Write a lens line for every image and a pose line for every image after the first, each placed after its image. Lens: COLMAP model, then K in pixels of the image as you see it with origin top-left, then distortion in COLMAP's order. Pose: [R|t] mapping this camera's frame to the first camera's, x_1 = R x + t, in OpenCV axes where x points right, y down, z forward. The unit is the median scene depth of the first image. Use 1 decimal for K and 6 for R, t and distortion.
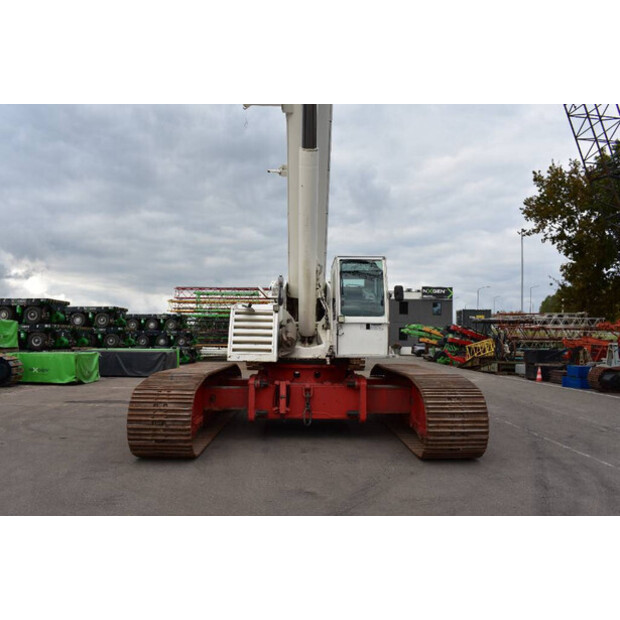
lens RADIAL K [[543.5, 0, 298.2], [0, 543.5, 317.5], [0, 0, 1]] dist [-0.069894, -0.001616]
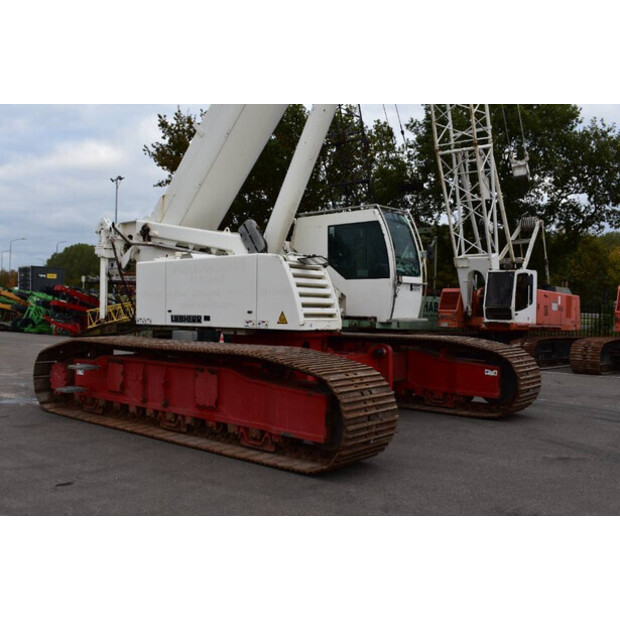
lens RADIAL K [[637.5, 0, 307.0], [0, 637.5, 308.6], [0, 0, 1]] dist [-0.059993, 0.000000]
pose [[0.661565, -0.007370, 0.749851, -0.191641], [-0.029590, 0.998916, 0.035924, 0.004664], [-0.749303, -0.045954, 0.660630, 0.103921]]
